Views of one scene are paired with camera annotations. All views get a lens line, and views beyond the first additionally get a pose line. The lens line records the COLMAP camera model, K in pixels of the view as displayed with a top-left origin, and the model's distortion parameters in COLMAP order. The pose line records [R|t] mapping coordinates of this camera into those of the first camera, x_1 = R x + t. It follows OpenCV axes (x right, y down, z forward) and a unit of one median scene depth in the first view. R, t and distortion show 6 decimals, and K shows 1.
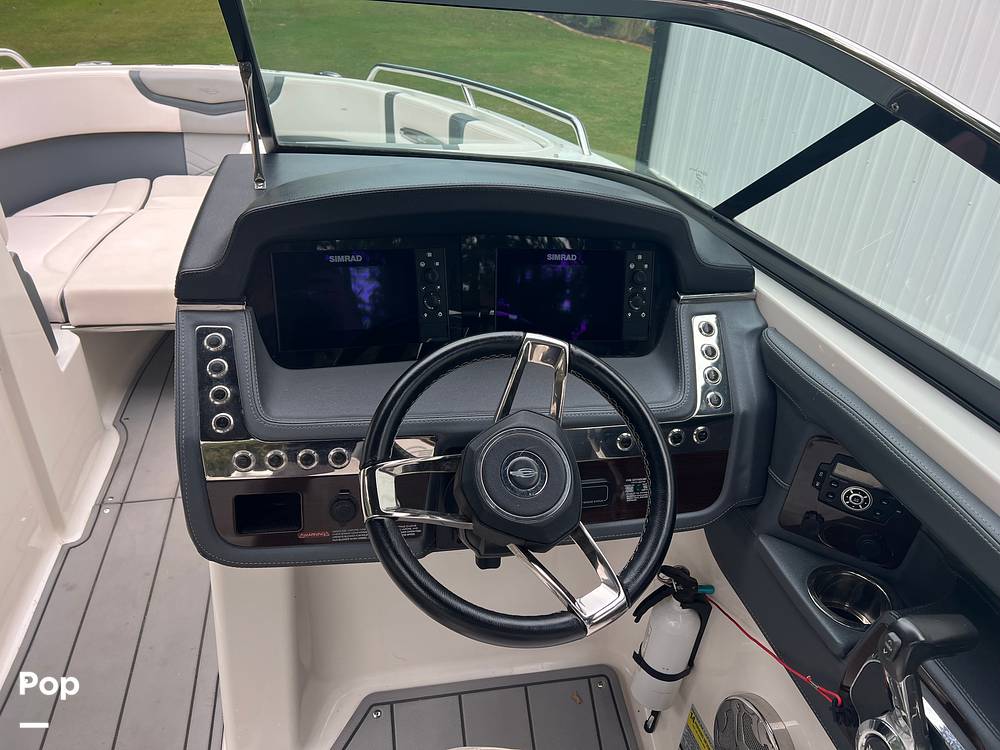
lens RADIAL K [[769.4, 0, 500.0], [0, 769.4, 375.0], [0, 0, 1]] dist [0.048354, -0.011248]
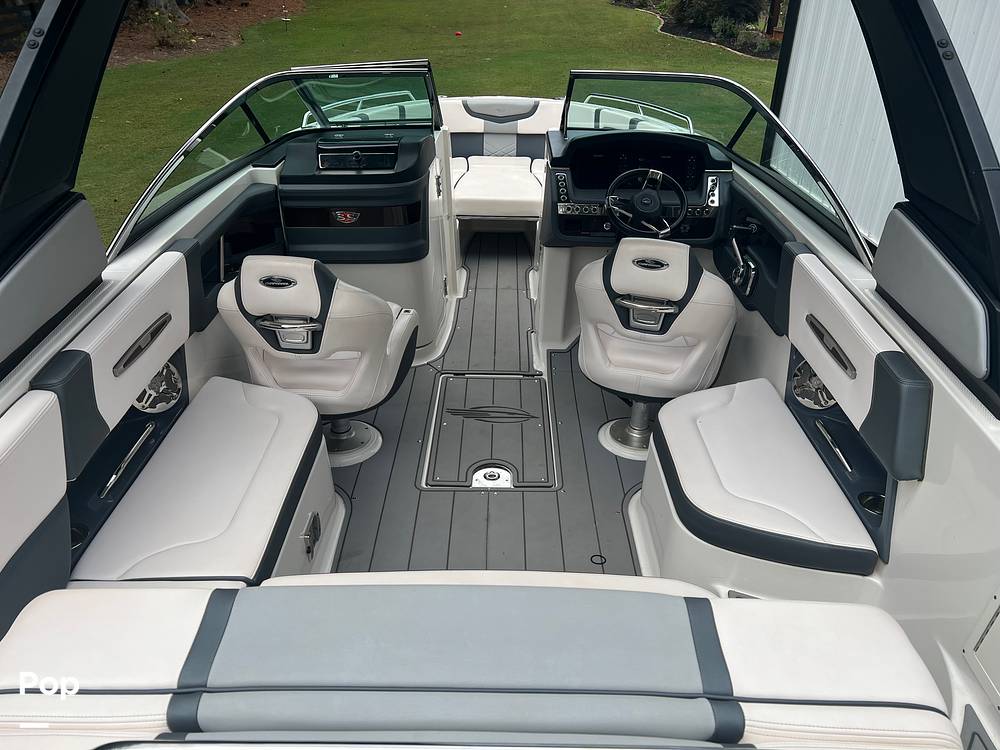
lens RADIAL K [[769.4, 0, 500.0], [0, 769.4, 375.0], [0, 0, 1]] dist [0.048354, -0.011248]
pose [[0.977724, 0.058135, -0.201682, 0.042981], [-0.063152, 0.997832, -0.018524, 0.338096], [0.200167, 0.030848, 0.979276, -0.889469]]
